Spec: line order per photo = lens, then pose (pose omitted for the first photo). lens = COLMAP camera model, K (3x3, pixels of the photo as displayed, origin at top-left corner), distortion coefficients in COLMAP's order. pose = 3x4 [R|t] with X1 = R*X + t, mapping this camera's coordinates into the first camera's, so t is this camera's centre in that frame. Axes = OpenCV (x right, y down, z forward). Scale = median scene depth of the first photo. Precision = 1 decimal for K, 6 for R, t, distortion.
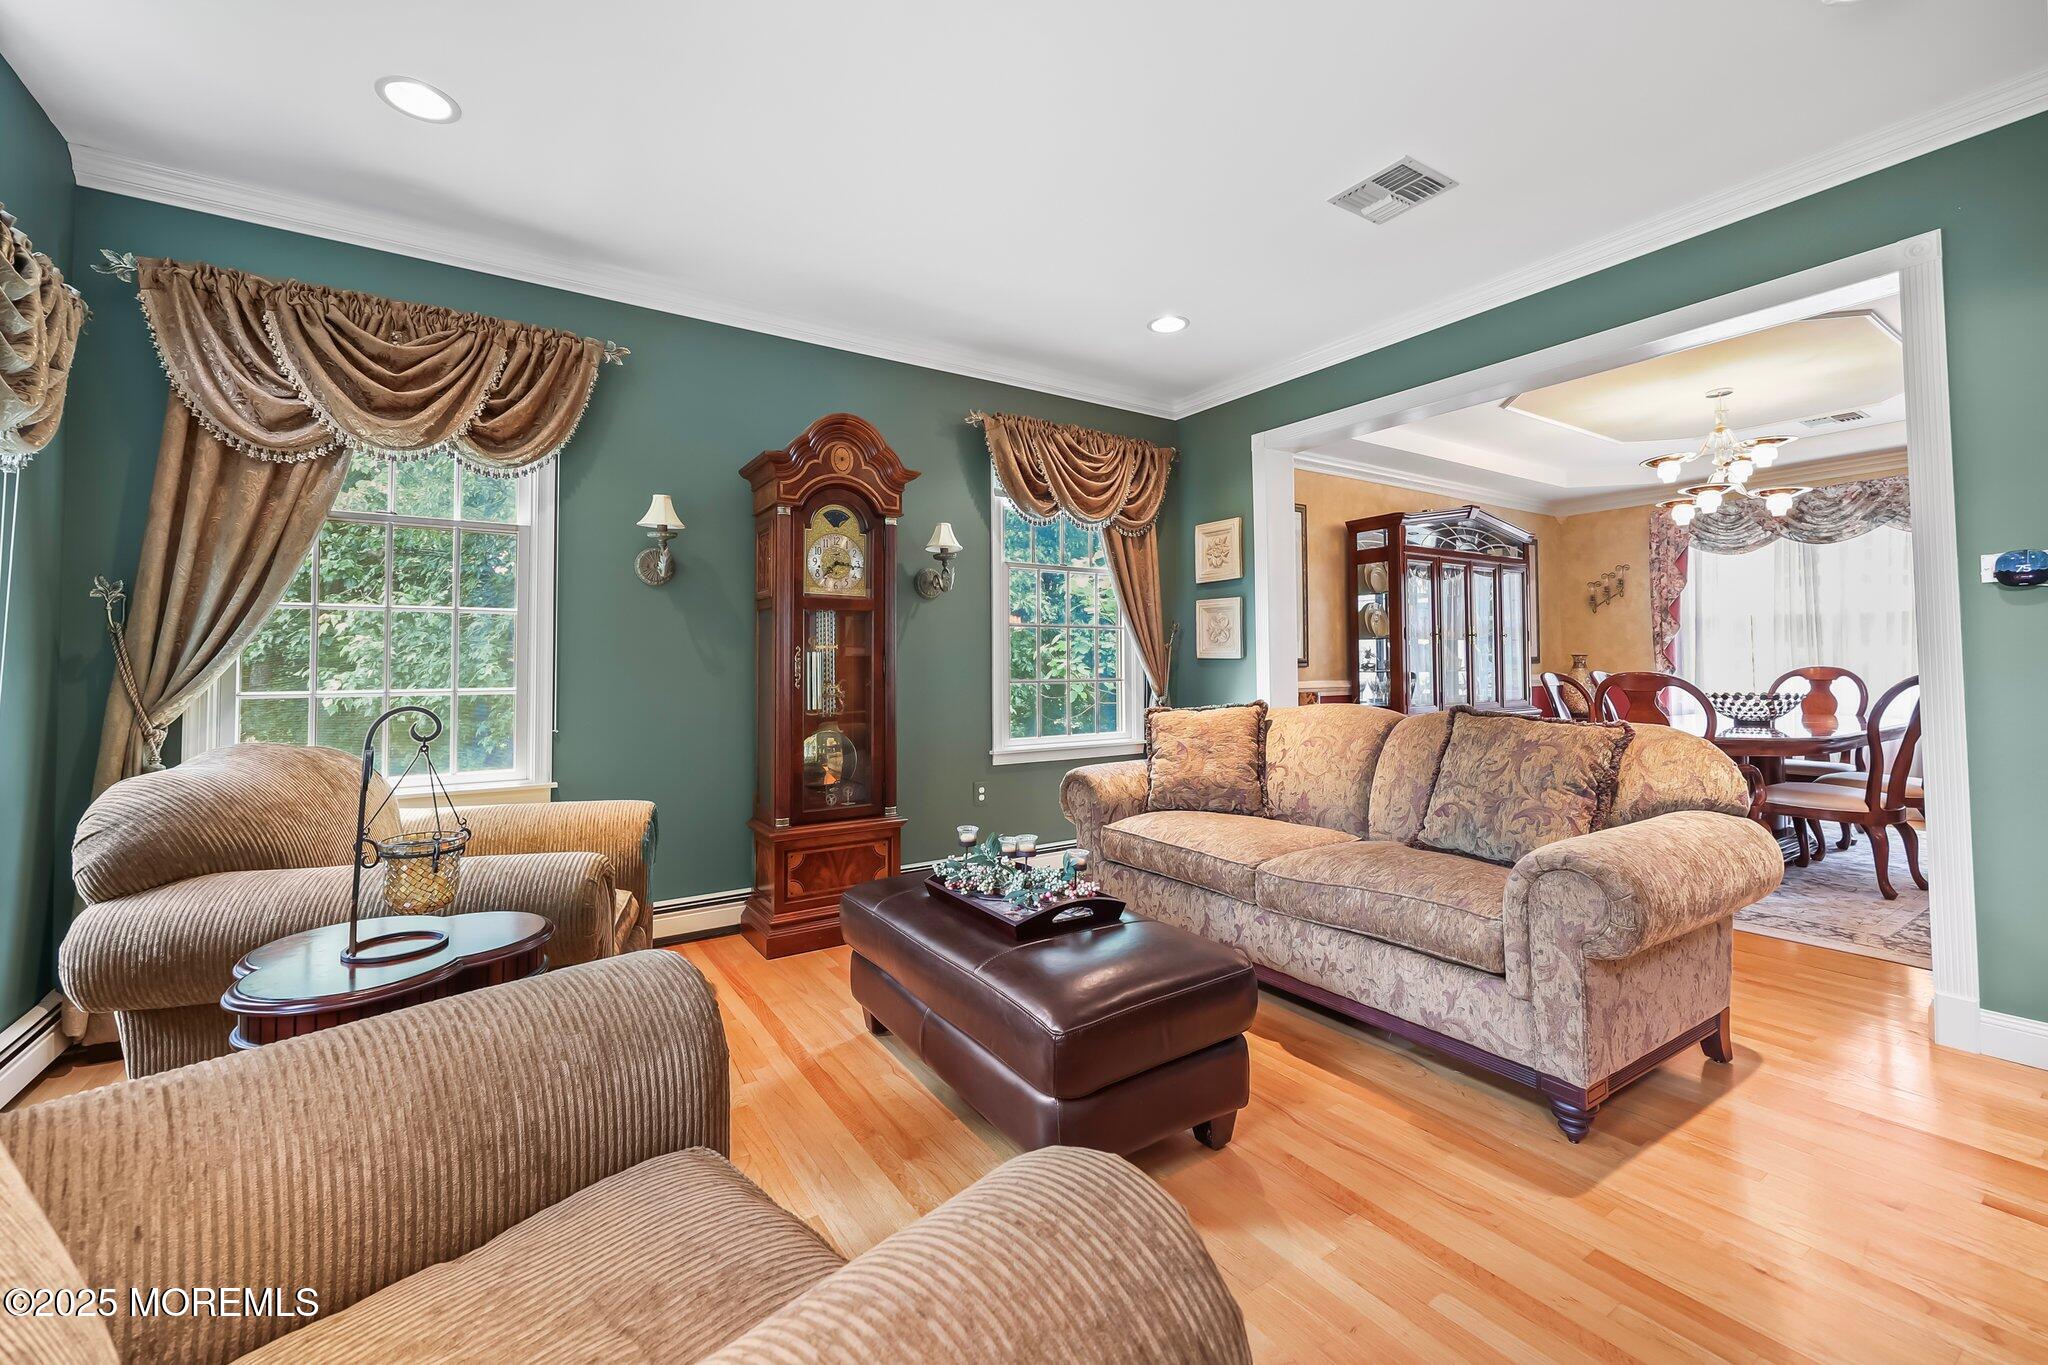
lens RADIAL K [[834.7, 0, 1021.0], [0, 834.7, 644.3], [0, 0, 1]] dist [-0.001110, 0.000233]
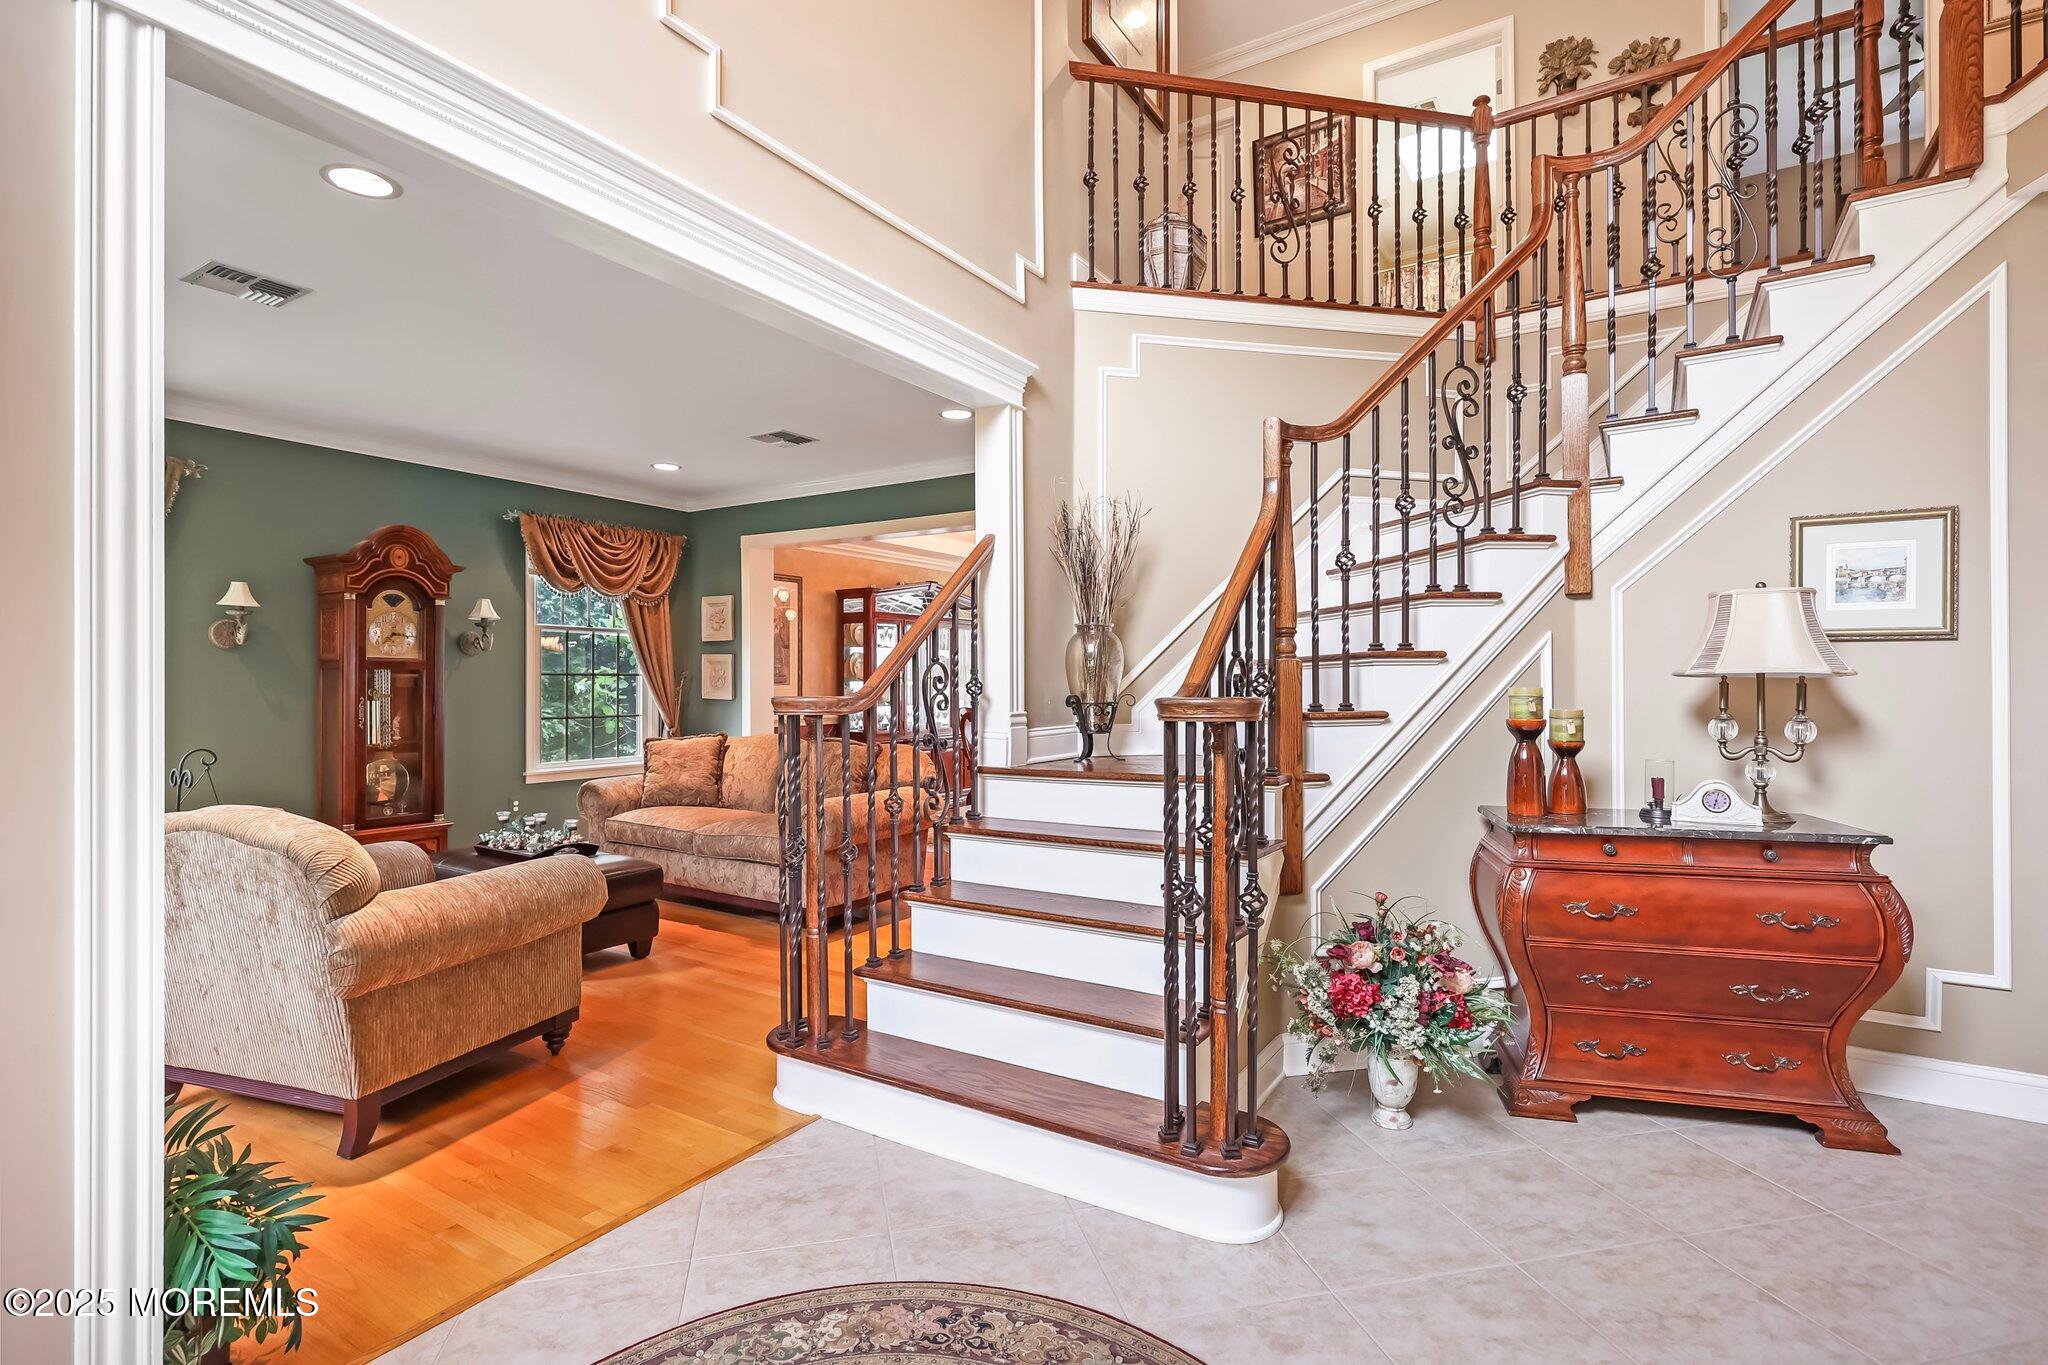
lens RADIAL K [[966.8, 0, 1019.3], [0, 966.8, 682.2], [0, 0, 1]] dist [0.000504, -0.000055]
pose [[0.910368, 0.008476, 0.413713, 0.044822], [-0.019995, 0.999523, 0.023521, -0.067424], [-0.413316, -0.029685, 0.910103, -0.724996]]
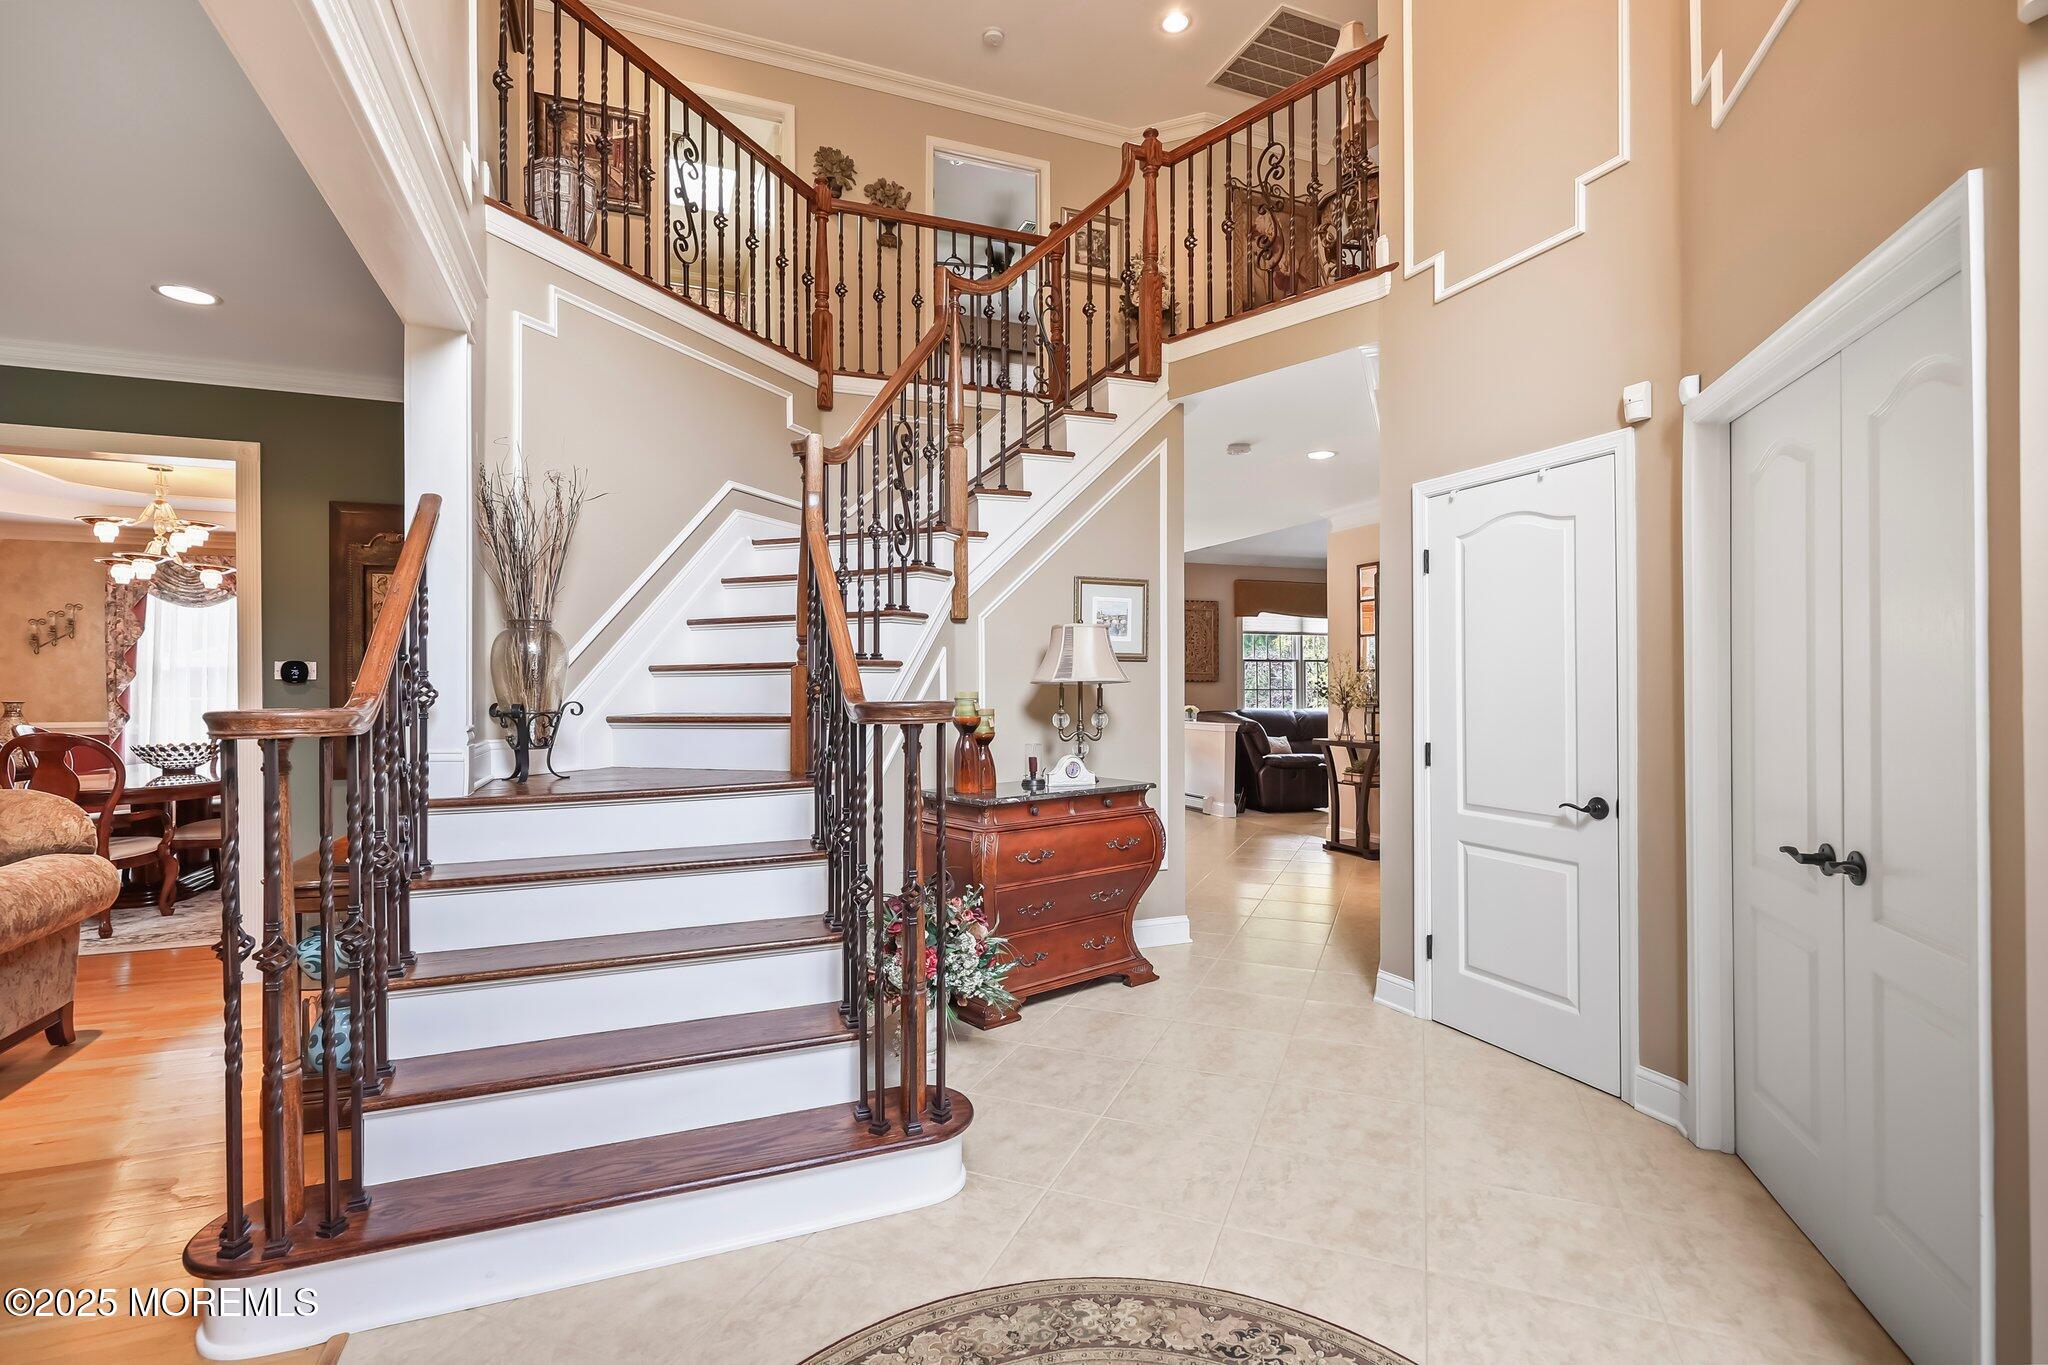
lens RADIAL K [[952.8, 0, 1025.2], [0, 952.8, 688.1], [0, 0, 1]] dist [-0.002209, -0.000031]
pose [[0.192416, 0.008950, 0.981273, -0.194089], [-0.029079, 0.999571, -0.003415, -0.055053], [-0.980883, -0.027878, 0.192594, -0.433308]]
